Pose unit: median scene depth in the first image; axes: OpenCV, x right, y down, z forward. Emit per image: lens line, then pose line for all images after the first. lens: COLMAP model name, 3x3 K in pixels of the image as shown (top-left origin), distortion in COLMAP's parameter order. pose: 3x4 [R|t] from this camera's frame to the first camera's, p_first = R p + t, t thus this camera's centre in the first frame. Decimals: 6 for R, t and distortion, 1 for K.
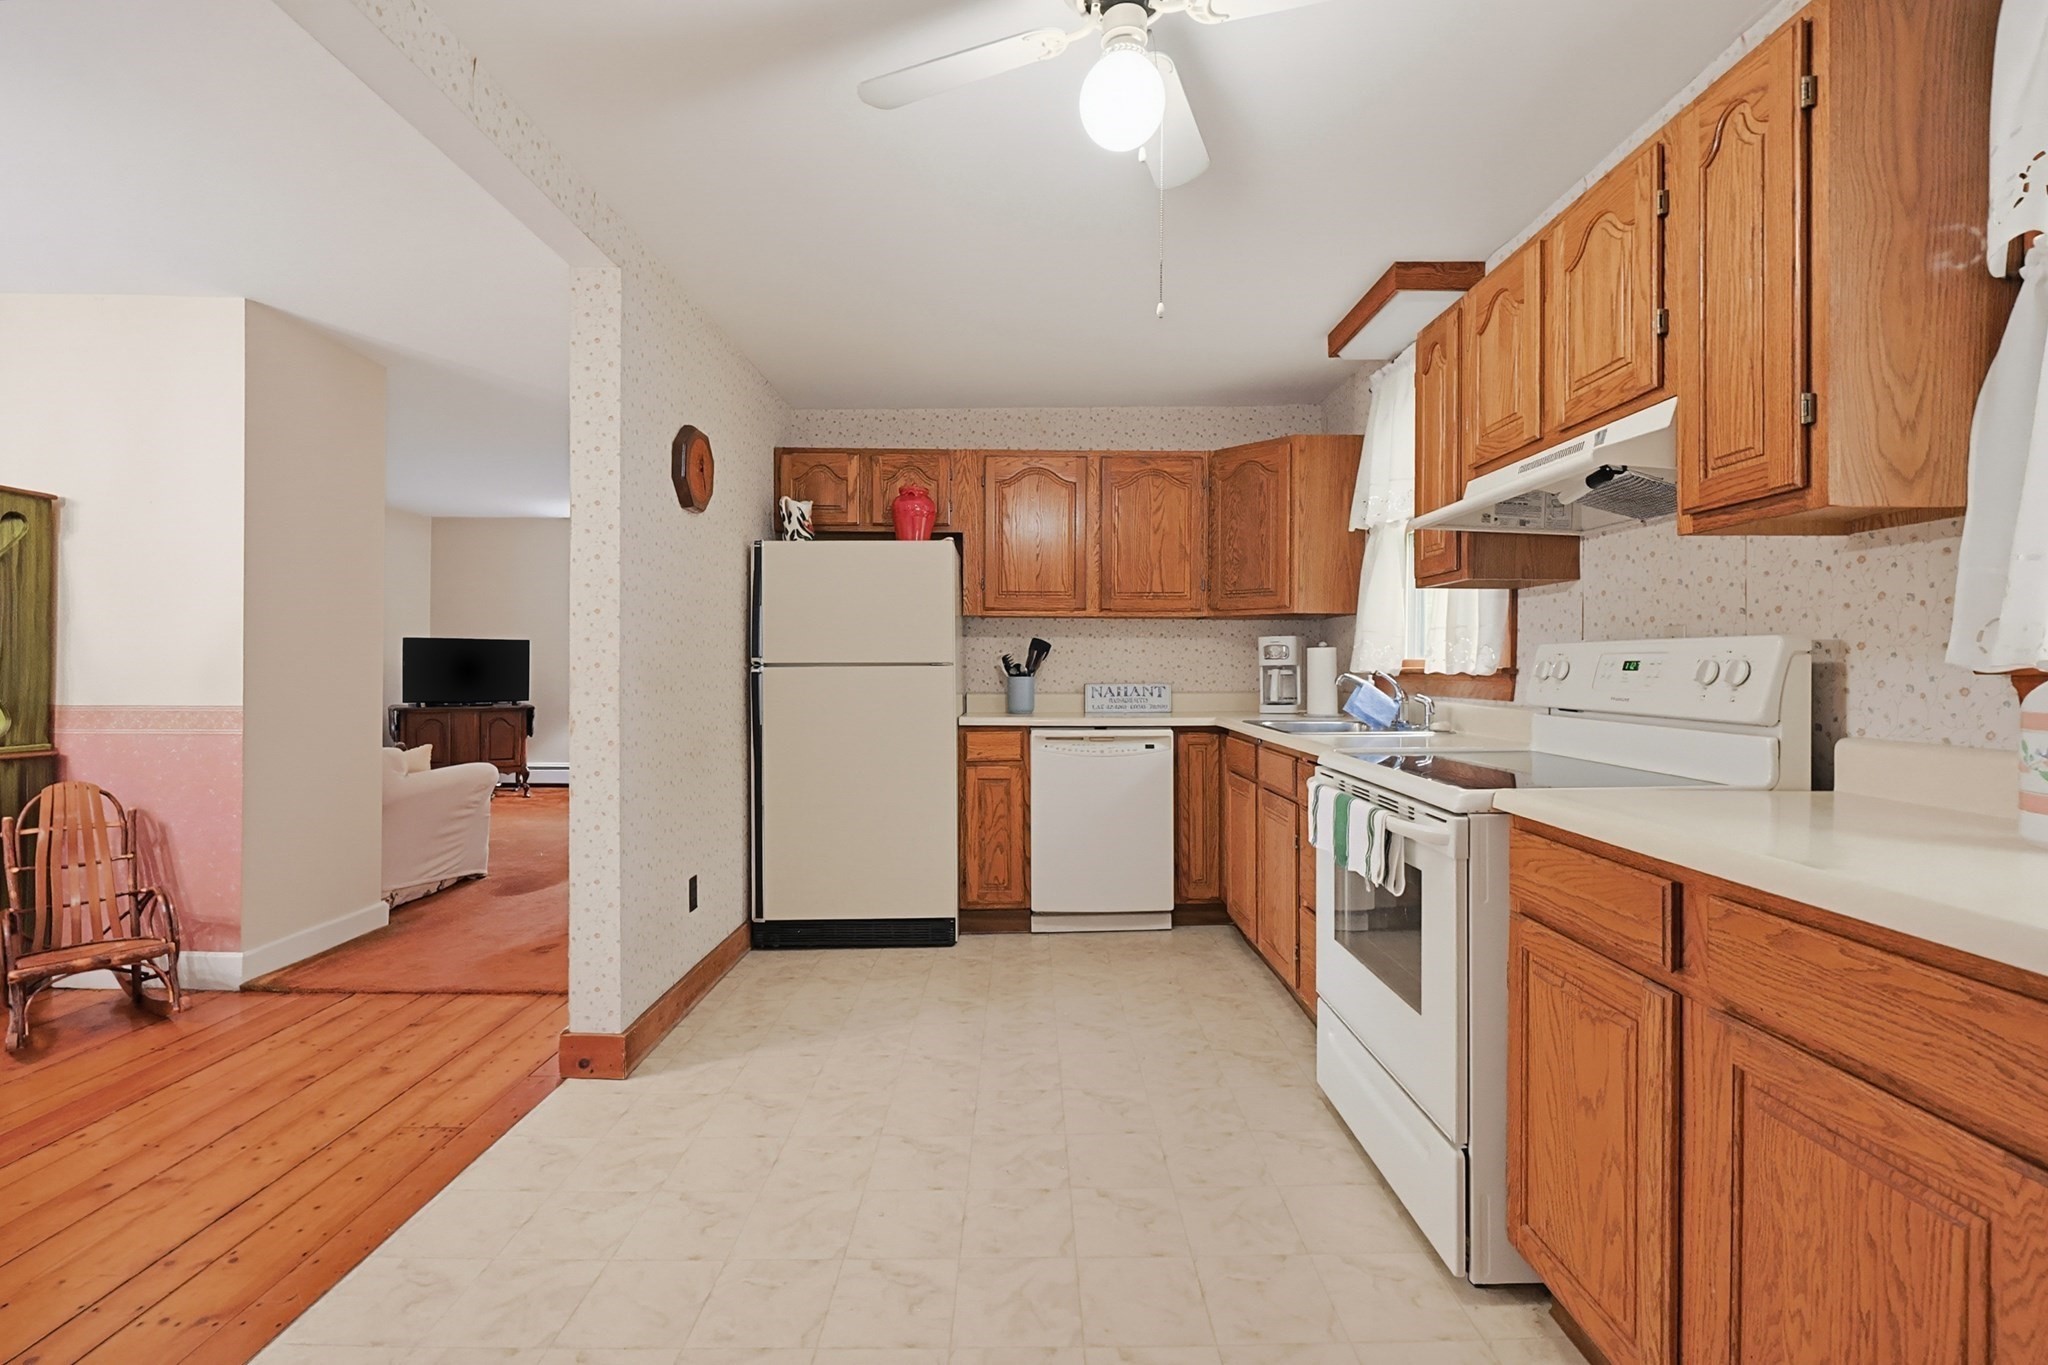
lens RADIAL K [[880.2, 0, 1024.0], [0, 880.2, 682.5], [0, 0, 1]] dist [-0.003476, -0.000551]
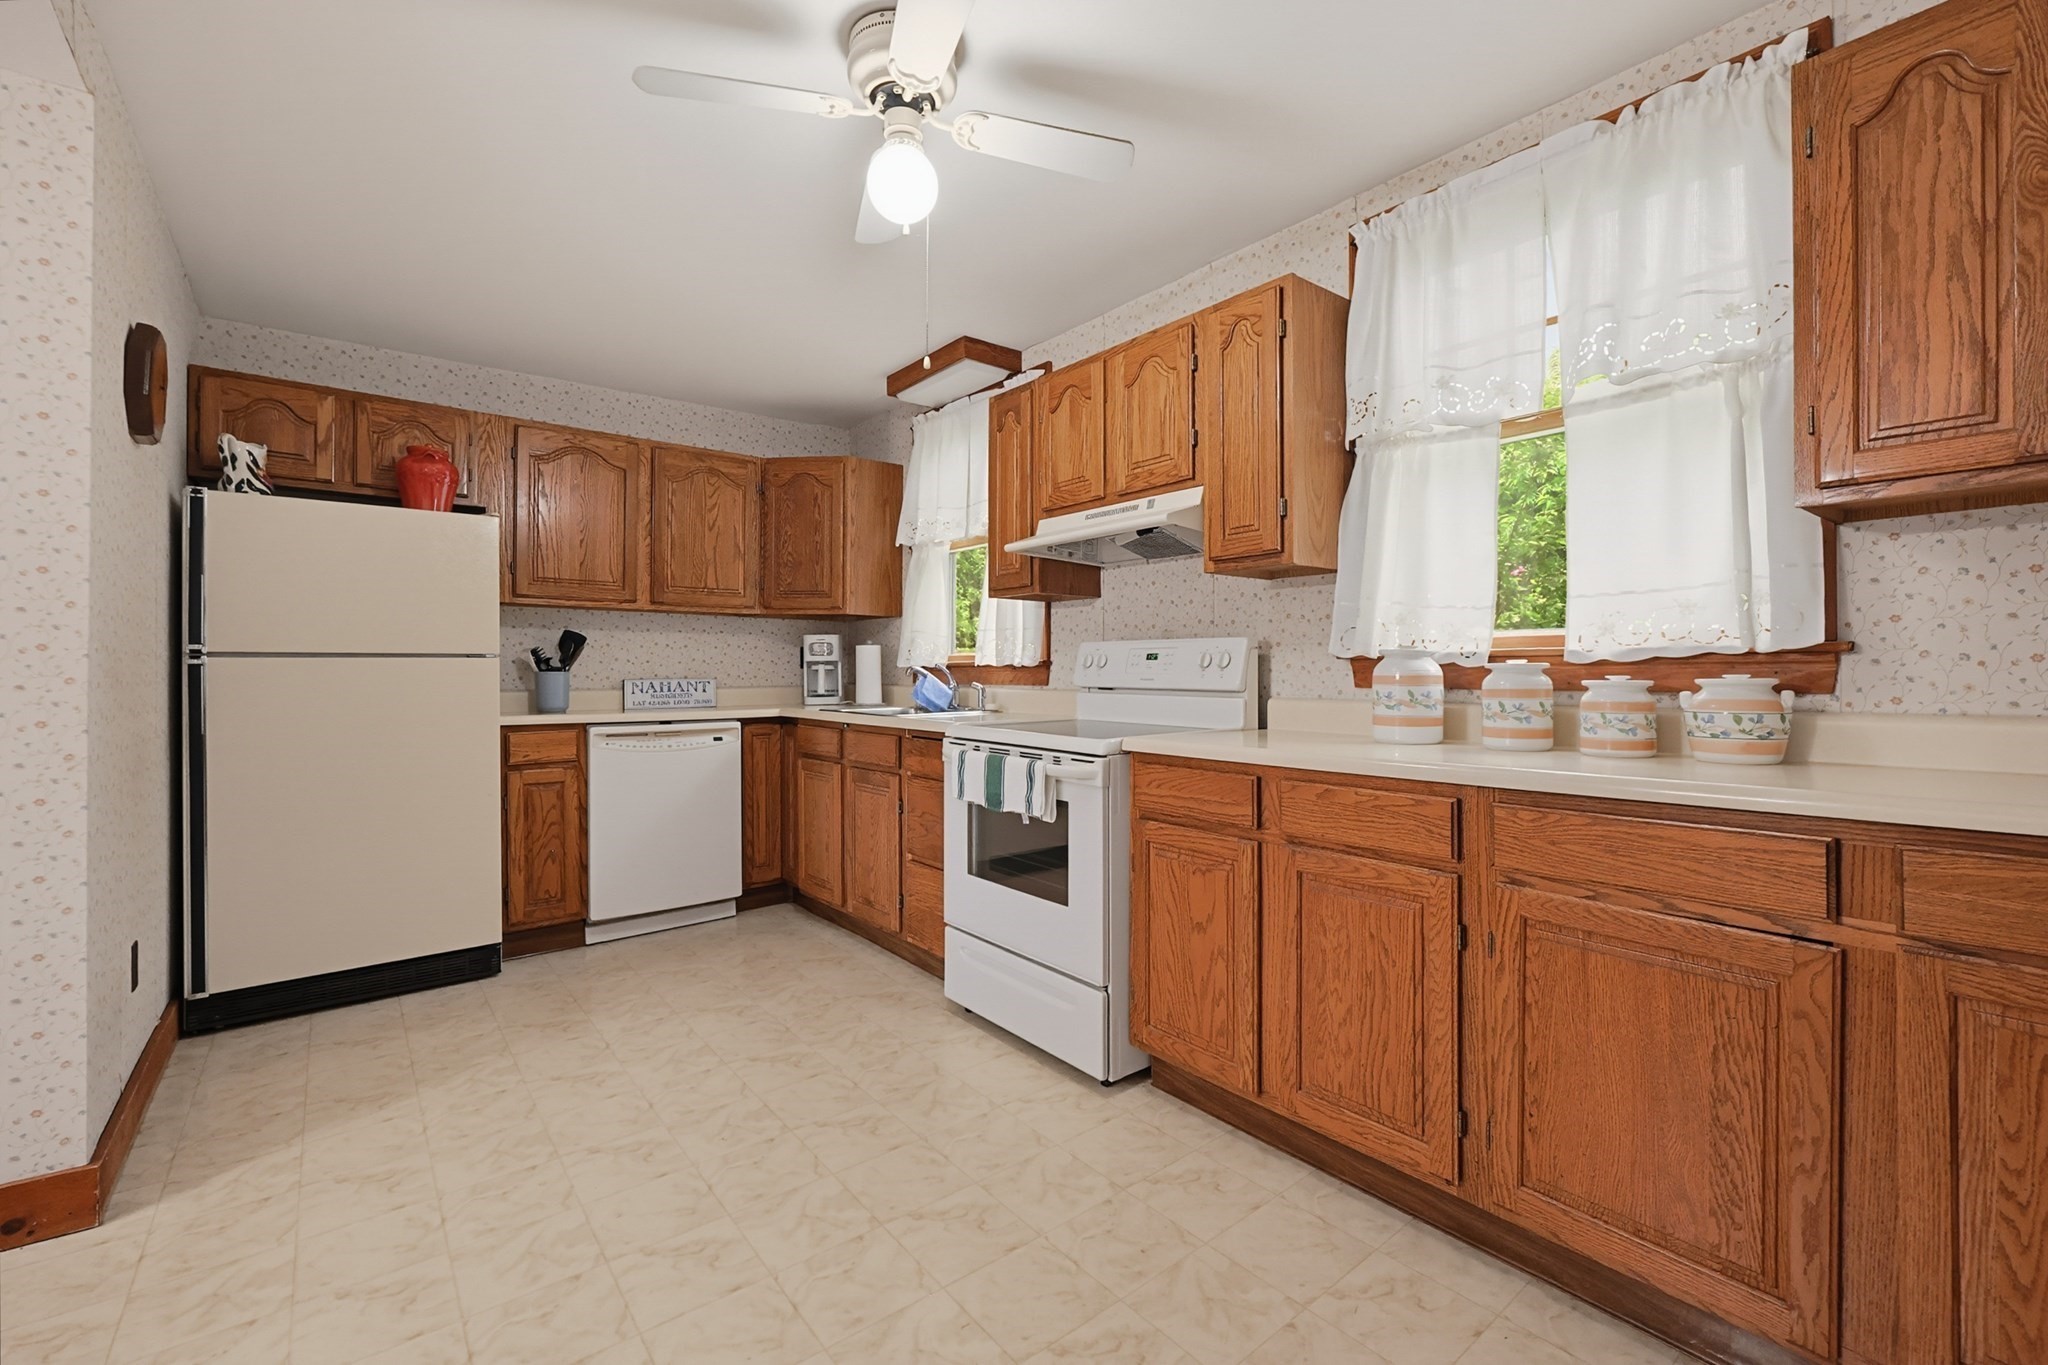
lens RADIAL K [[867.3, 0, 1035.3], [0, 867.3, 681.4], [0, 0, 1]] dist [-0.002289, 0.000093]
pose [[0.785452, -0.007254, 0.618880, -0.264831], [0.010621, 0.999942, -0.001760, 0.016271], [-0.618832, 0.007956, 0.785483, -0.026369]]
